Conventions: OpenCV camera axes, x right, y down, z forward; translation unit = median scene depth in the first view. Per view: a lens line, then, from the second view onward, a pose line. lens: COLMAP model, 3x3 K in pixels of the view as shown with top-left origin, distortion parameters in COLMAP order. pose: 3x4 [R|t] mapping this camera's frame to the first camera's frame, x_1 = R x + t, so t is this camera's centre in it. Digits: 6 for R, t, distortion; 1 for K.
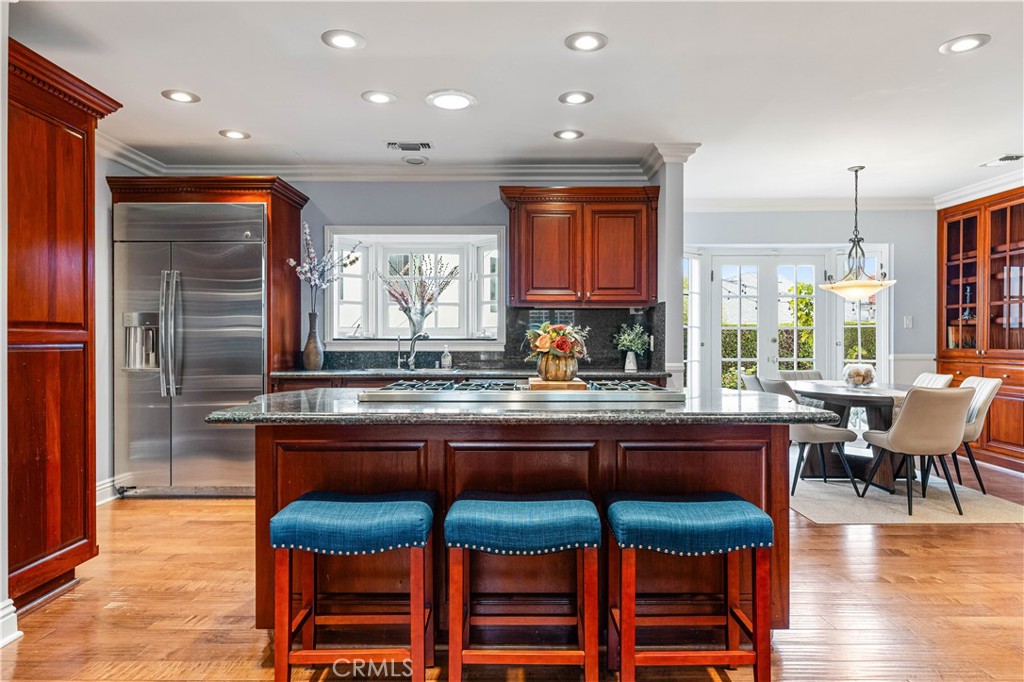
lens RADIAL K [[673.9, 0, 513.0], [0, 673.9, 344.3], [0, 0, 1]] dist [-0.003163, -0.003482]
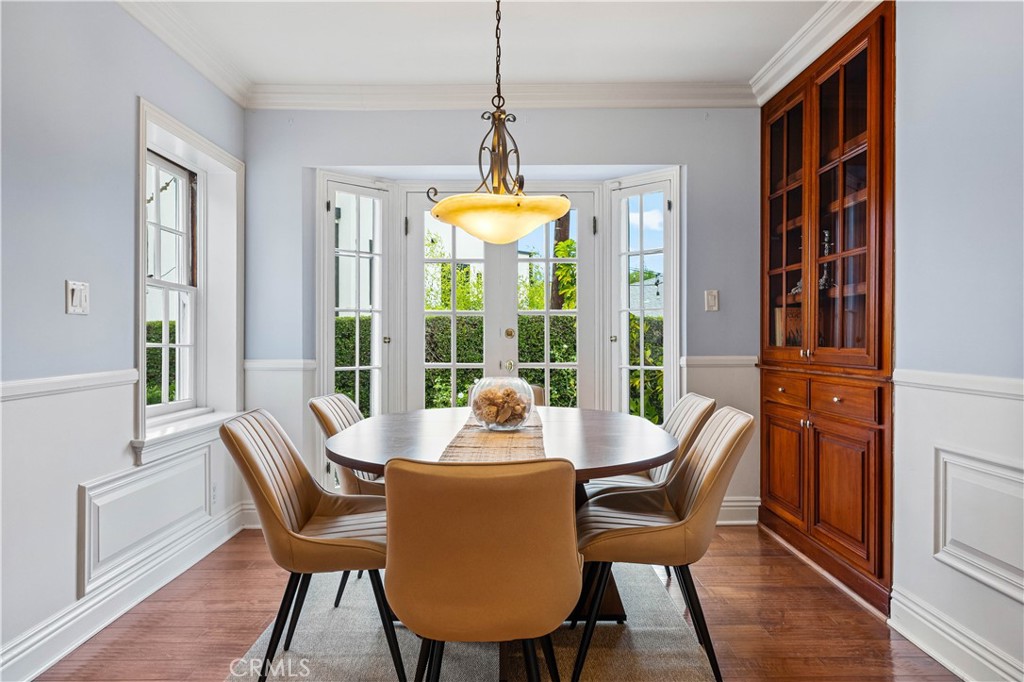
lens RADIAL K [[709.0, 0, 511.0], [0, 709.0, 342.7], [0, 0, 1]] dist [0.012182, 0.002023]
pose [[0.999909, -0.001943, 0.013385, 0.409419], [0.001952, 0.999998, -0.000695, 0.003050], [-0.013383, 0.000721, 0.999910, 0.395755]]
